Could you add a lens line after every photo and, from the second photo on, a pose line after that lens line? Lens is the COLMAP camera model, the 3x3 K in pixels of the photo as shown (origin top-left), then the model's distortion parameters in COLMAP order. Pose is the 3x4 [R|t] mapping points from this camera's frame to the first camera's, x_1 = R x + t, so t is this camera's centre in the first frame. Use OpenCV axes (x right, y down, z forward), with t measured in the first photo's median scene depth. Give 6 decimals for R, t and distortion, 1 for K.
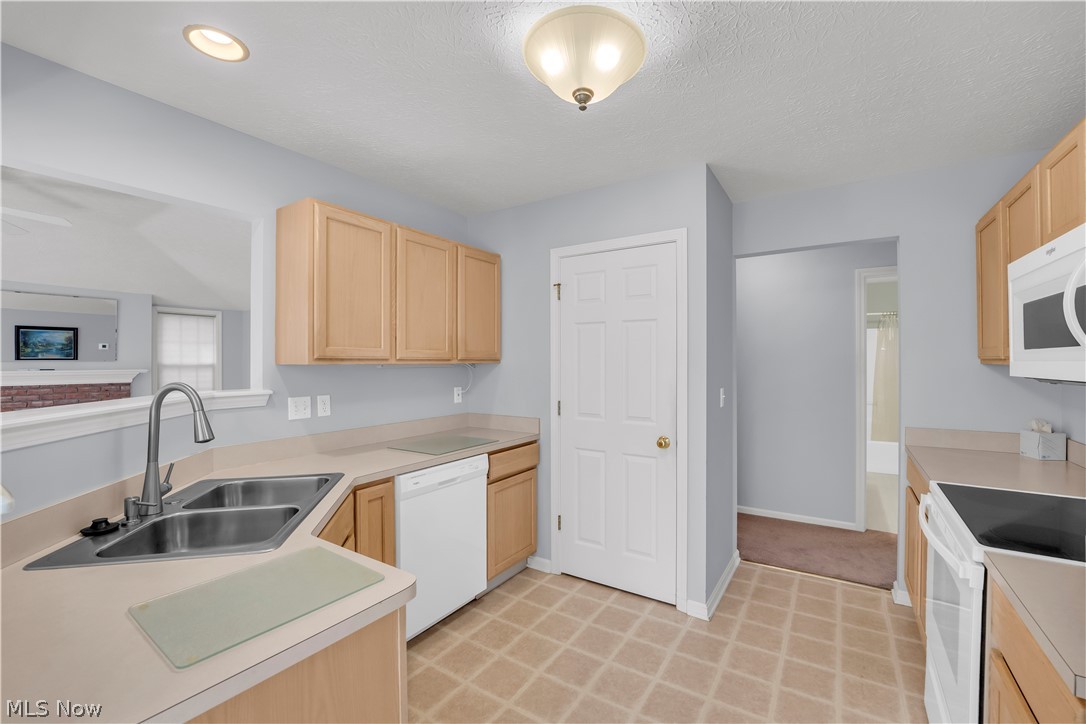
lens RADIAL K [[453.8, 0, 541.2], [0, 453.8, 363.5], [0, 0, 1]] dist [-0.019188, 0.000771]
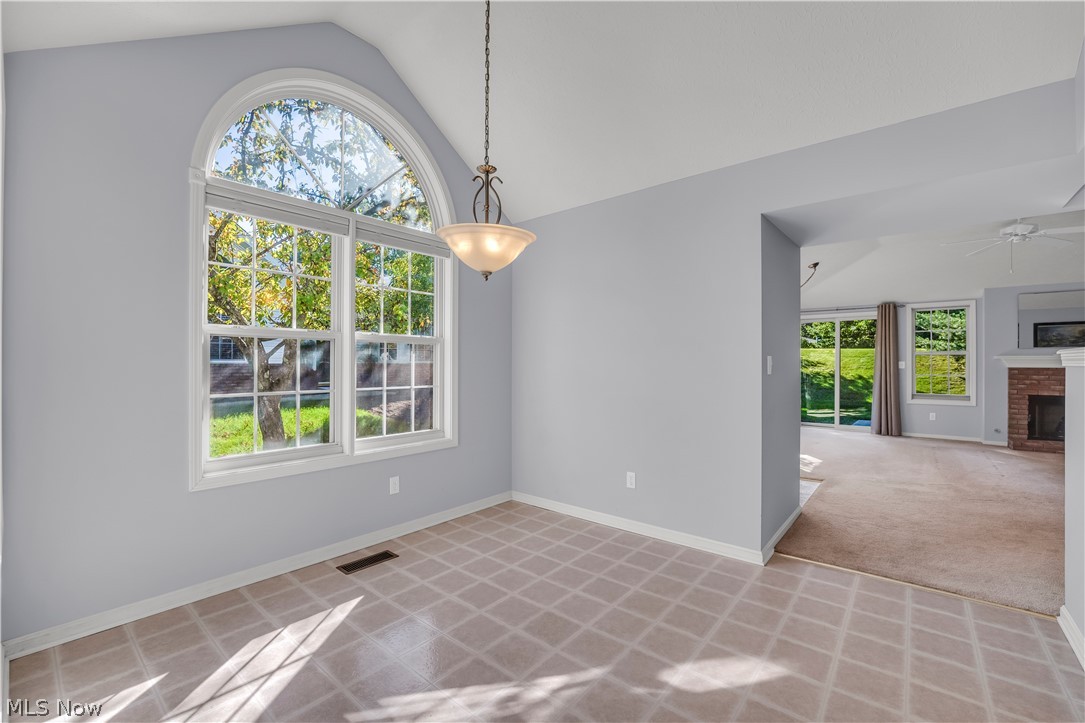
lens RADIAL K [[458.2, 0, 542.5], [0, 458.2, 361.5], [0, 0, 1]] dist [-0.019191, 0.000379]
pose [[-0.101812, 0.001246, -0.994803, 0.179245], [-0.006985, 0.999974, 0.001968, 0.034135], [0.994779, 0.007149, -0.101800, -0.254560]]
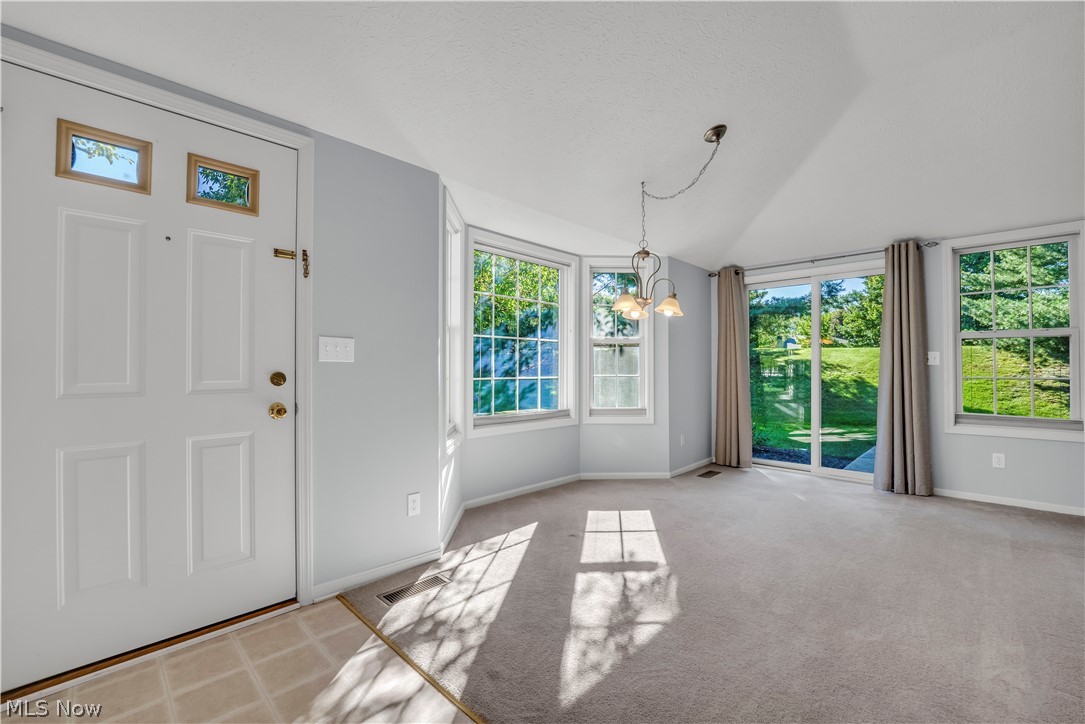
lens RADIAL K [[448.4, 0, 542.4], [0, 448.4, 364.4], [0, 0, 1]] dist [-0.027593, 0.000137]
pose [[-0.182487, -0.004095, -0.983200, -0.477121], [-0.002149, 0.999991, -0.003766, 0.052312], [0.983206, 0.001425, -0.182495, 0.189721]]
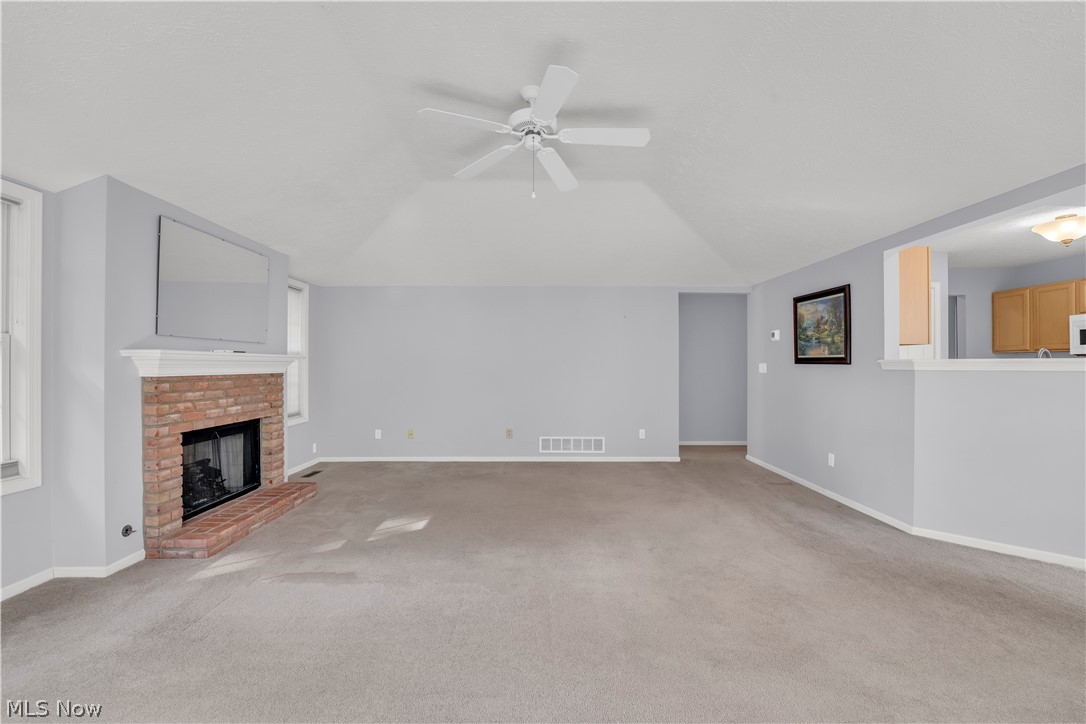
lens RADIAL K [[453.8, 0, 541.2], [0, 453.8, 363.5], [0, 0, 1]] dist [-0.019188, 0.000771]
pose [[0.828631, 0.006540, 0.559756, -0.981846], [-0.003593, 0.999973, -0.006366, 0.030262], [-0.559783, 0.003264, 0.828633, 0.150353]]
